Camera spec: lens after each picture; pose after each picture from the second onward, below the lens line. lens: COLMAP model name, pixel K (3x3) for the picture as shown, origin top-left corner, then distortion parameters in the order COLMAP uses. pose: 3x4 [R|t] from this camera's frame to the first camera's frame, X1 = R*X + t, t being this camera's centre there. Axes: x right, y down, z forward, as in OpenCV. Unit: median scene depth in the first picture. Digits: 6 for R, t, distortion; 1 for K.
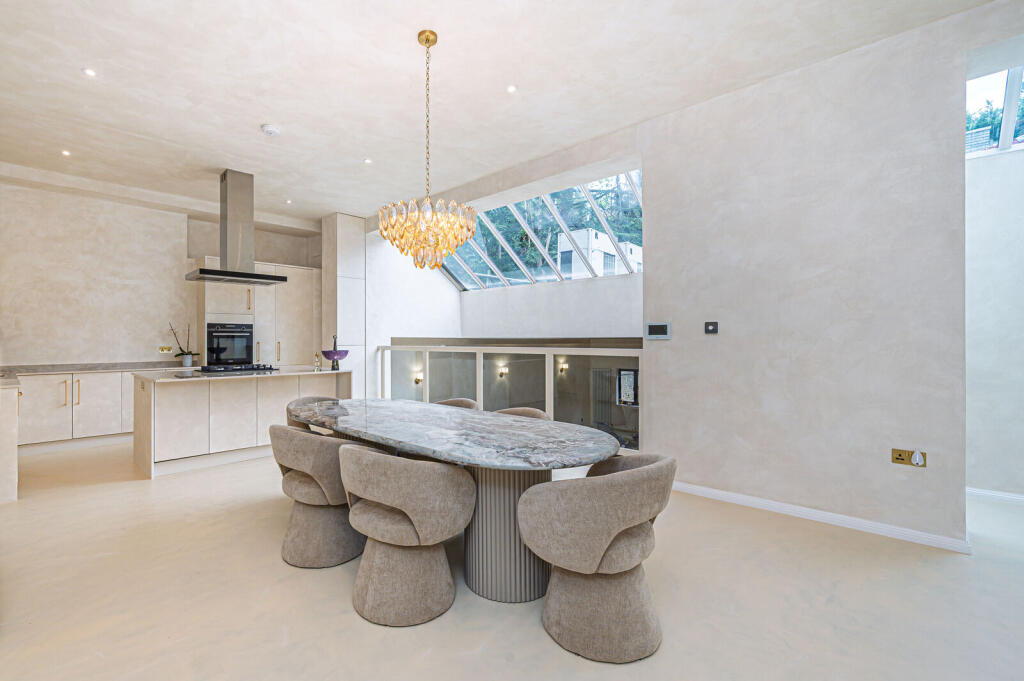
lens RADIAL K [[440.6, 0, 512.0], [0, 440.6, 340.5], [0, 0, 1]] dist [0.000038, -0.000046]
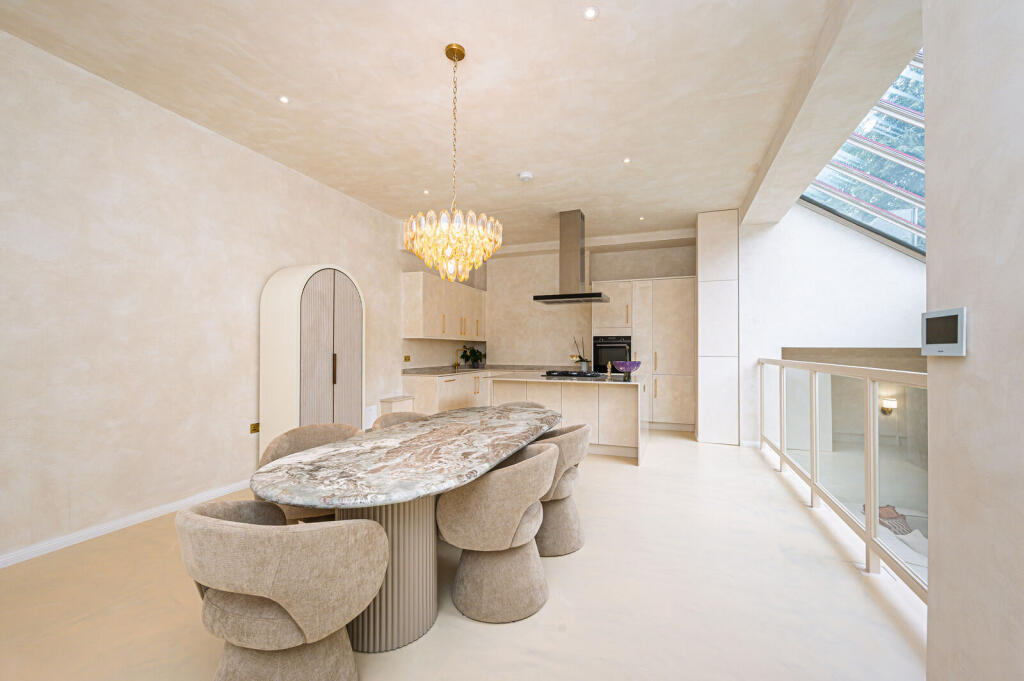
lens RADIAL K [[435.5, 0, 512.0], [0, 435.5, 340.5], [0, 0, 1]] dist [-0.000333, -0.000058]
pose [[0.361800, -0.016620, -0.932107, 0.379283], [-0.004554, 0.999798, -0.019595, -0.003037], [0.932244, 0.011335, 0.361651, 0.375260]]
